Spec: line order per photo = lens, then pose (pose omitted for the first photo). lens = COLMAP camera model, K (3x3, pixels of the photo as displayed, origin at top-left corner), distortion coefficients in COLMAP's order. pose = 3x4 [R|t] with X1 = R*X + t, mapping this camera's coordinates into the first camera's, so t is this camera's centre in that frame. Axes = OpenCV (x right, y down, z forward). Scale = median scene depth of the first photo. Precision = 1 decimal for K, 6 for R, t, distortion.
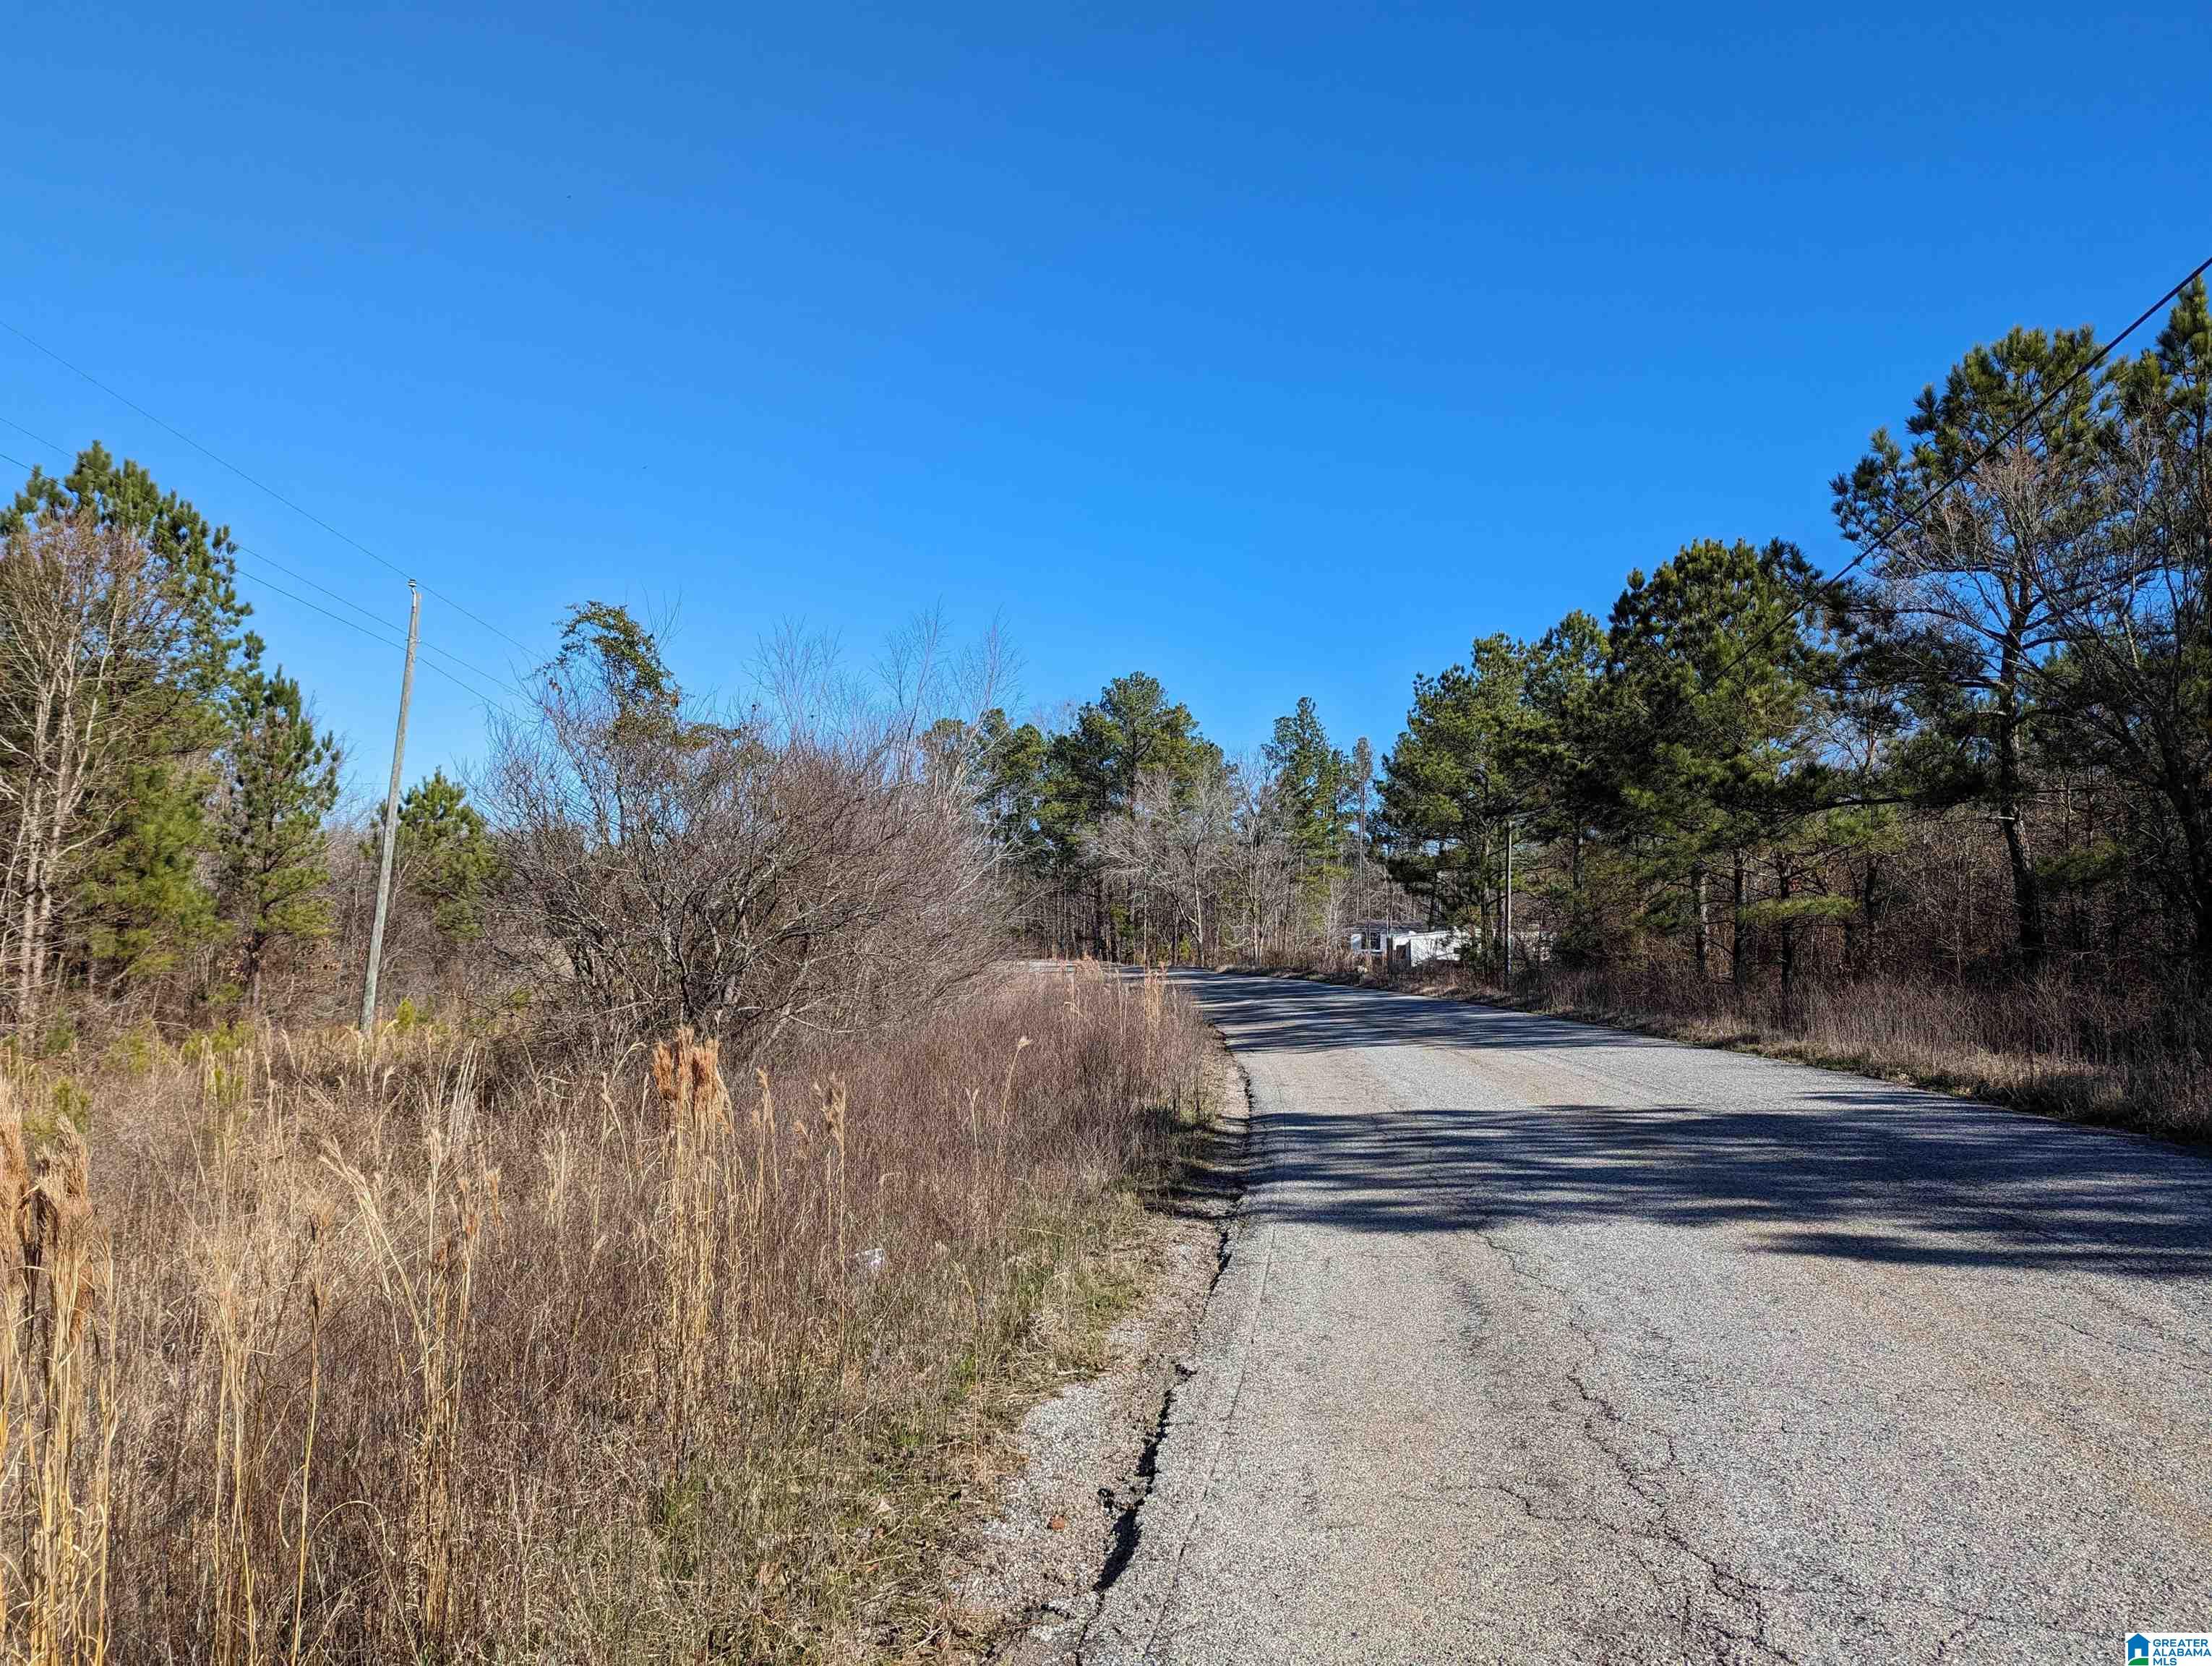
lens RADIAL K [[1551.9, 0, 1127.6], [0, 1551.9, 837.8], [0, 0, 1]] dist [0.063289, -0.063765]
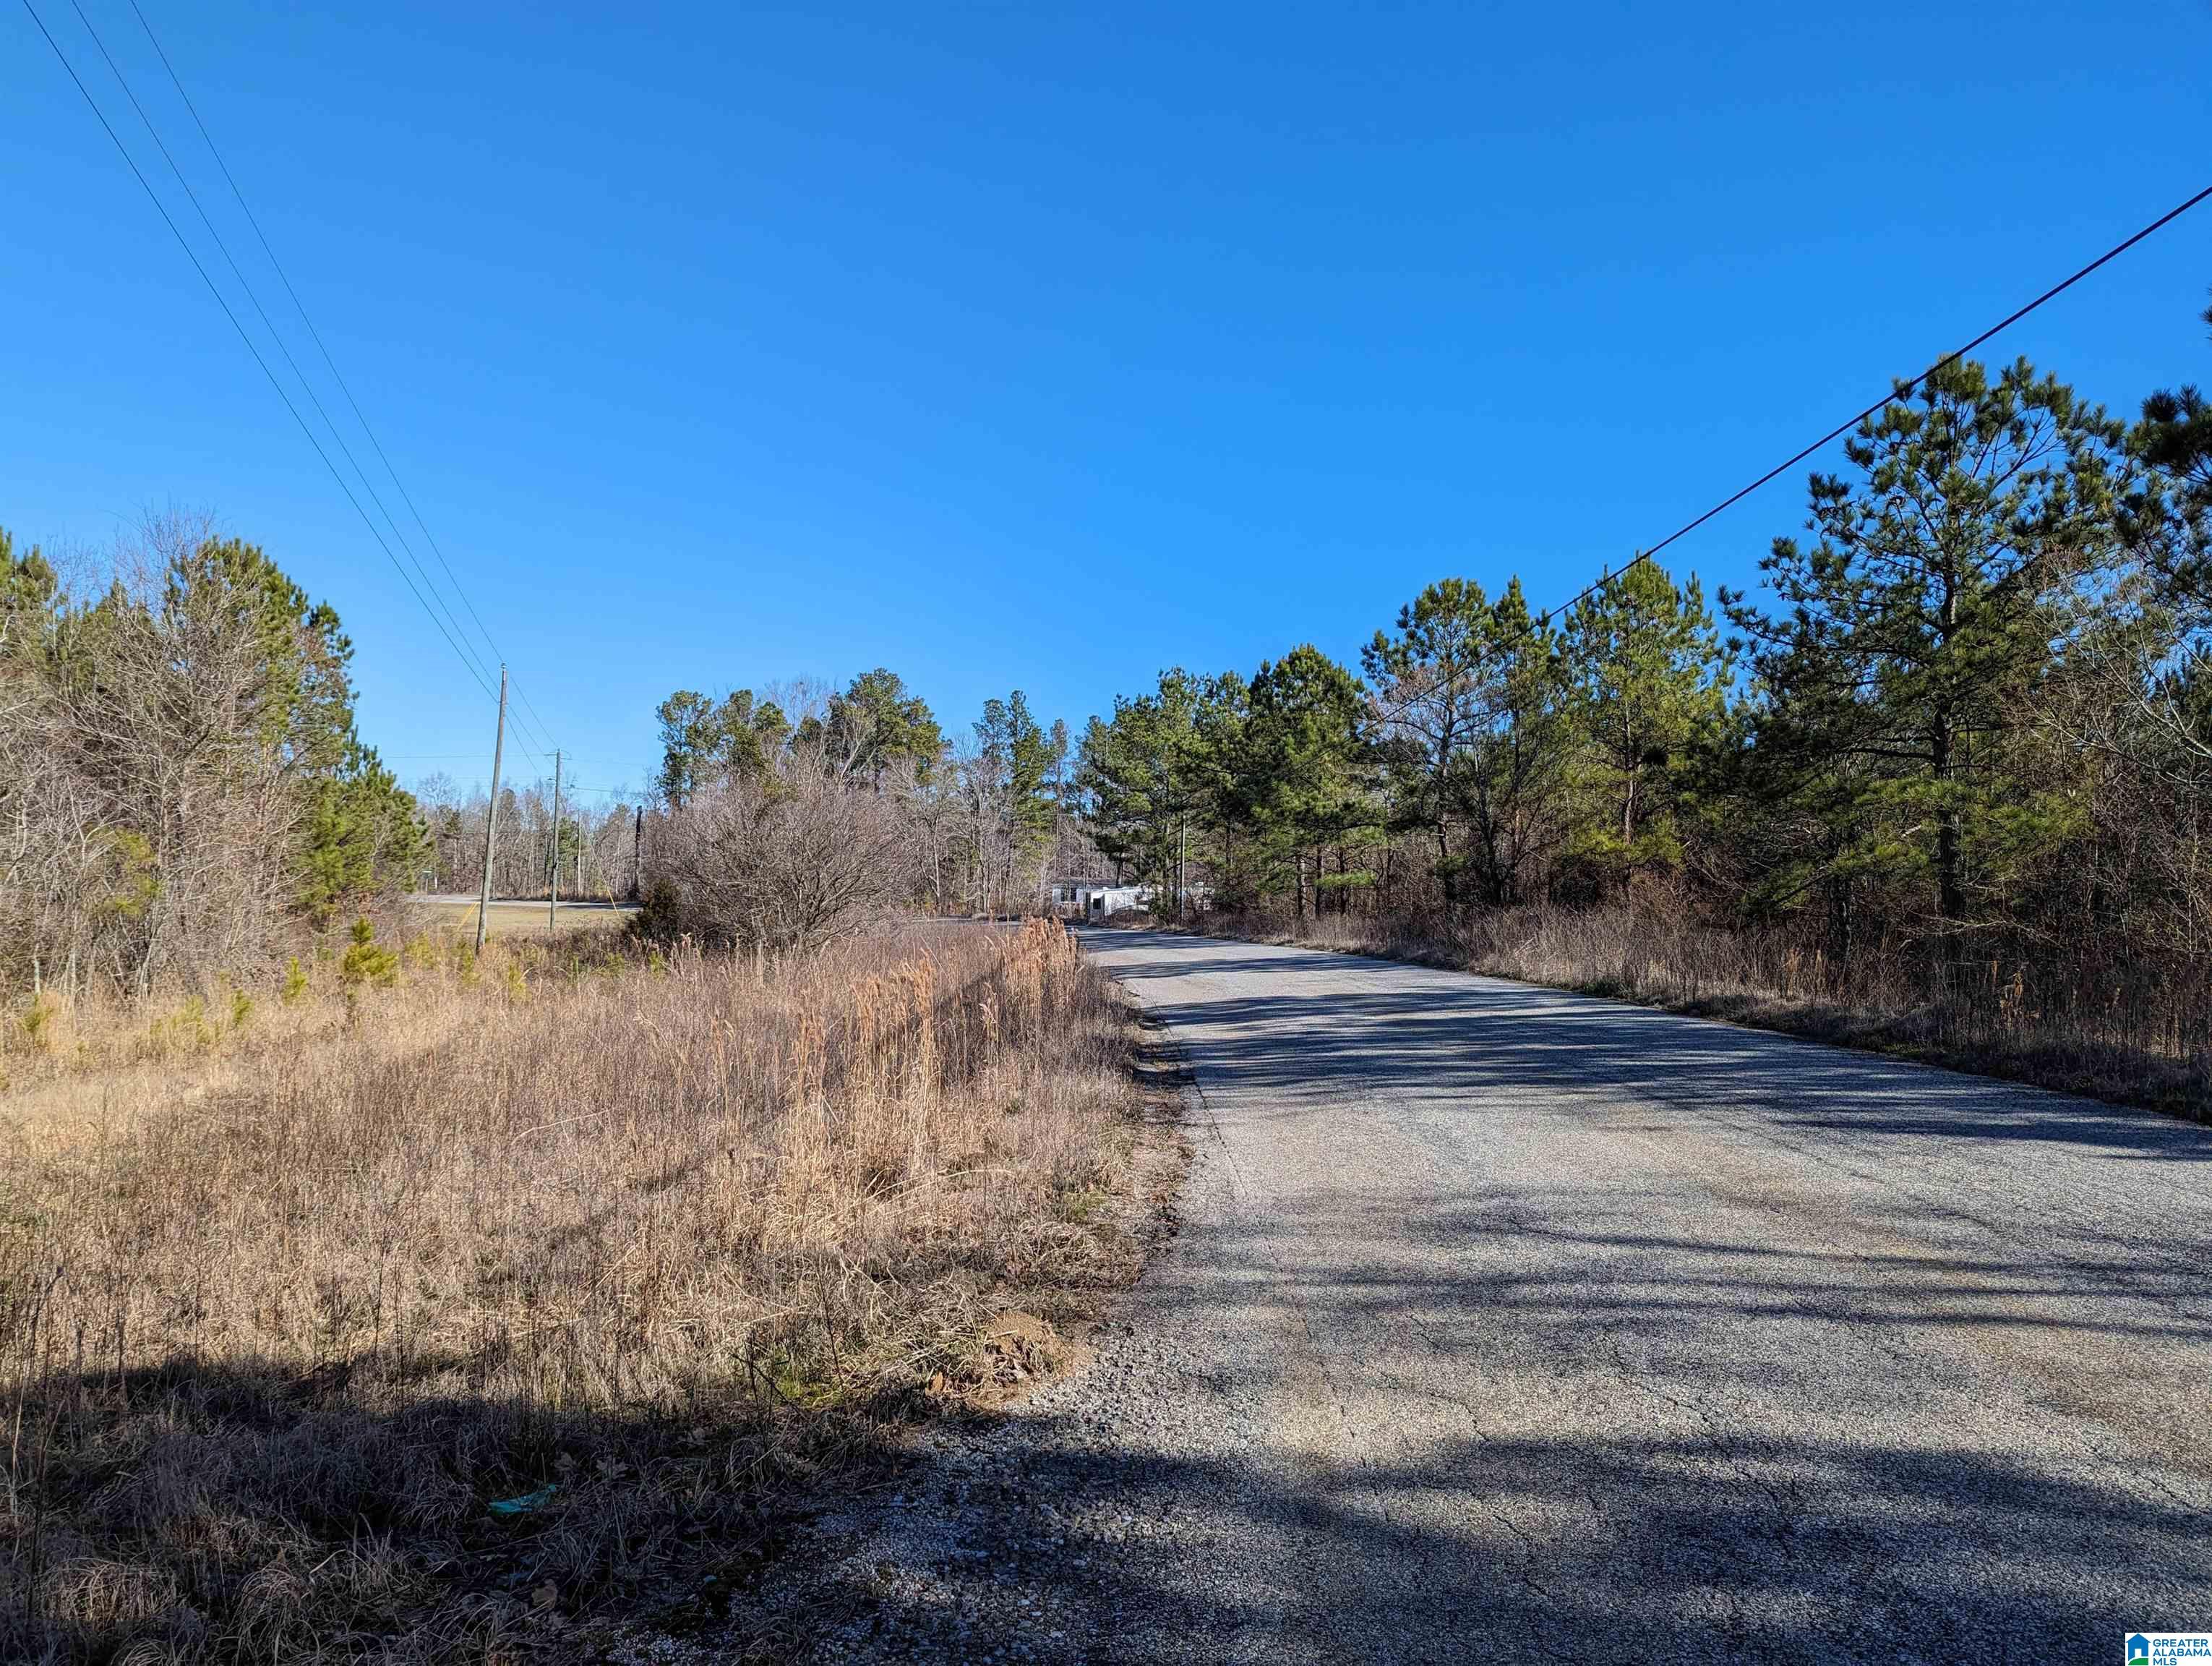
lens RADIAL K [[1551.9, 0, 1127.6], [0, 1551.9, 837.8], [0, 0, 1]] dist [0.063289, -0.063765]
pose [[0.978129, 0.010749, 0.207722, -0.093019], [-0.017281, 0.999411, 0.029656, -0.026734], [-0.207280, -0.032597, 0.977738, -0.353015]]
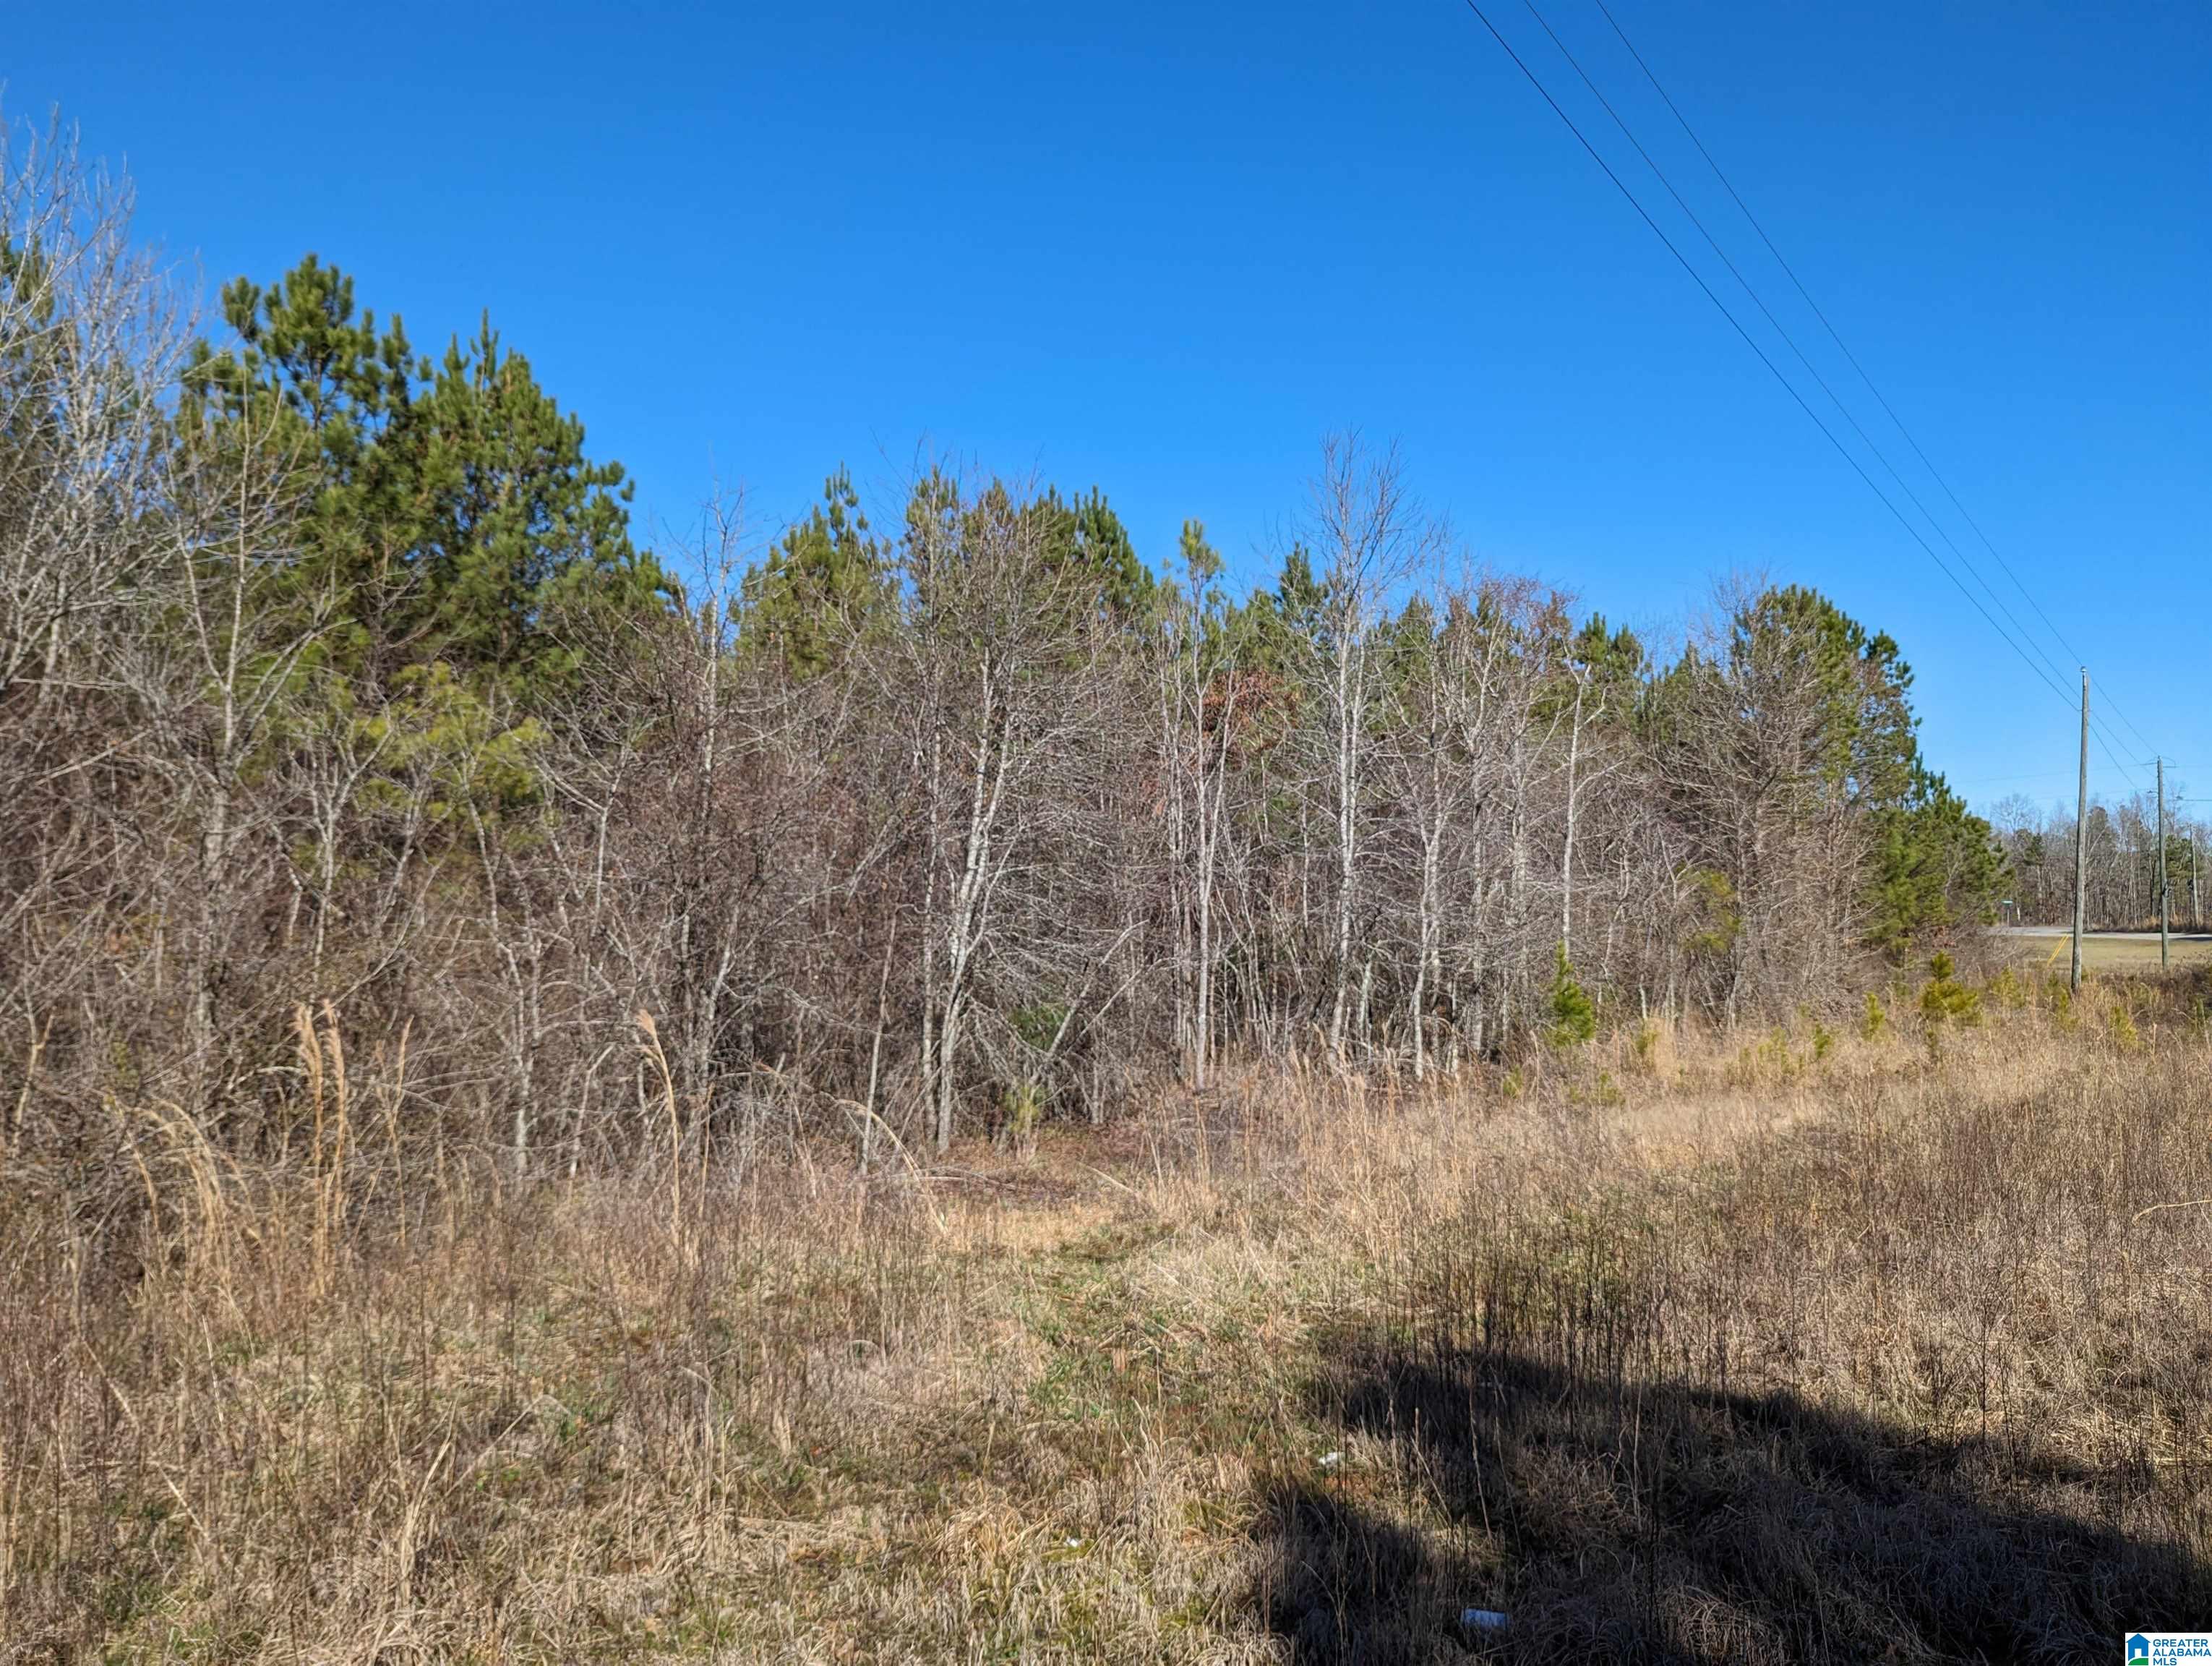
lens RADIAL K [[1537.2, 0, 1095.2], [0, 1537.2, 833.0], [0, 0, 1]] dist [0.052332, -0.050669]
pose [[0.736994, -0.049377, -0.674093, -0.095284], [0.054725, 0.998413, -0.013302, -0.026291], [0.673680, -0.027087, 0.738526, -0.340237]]
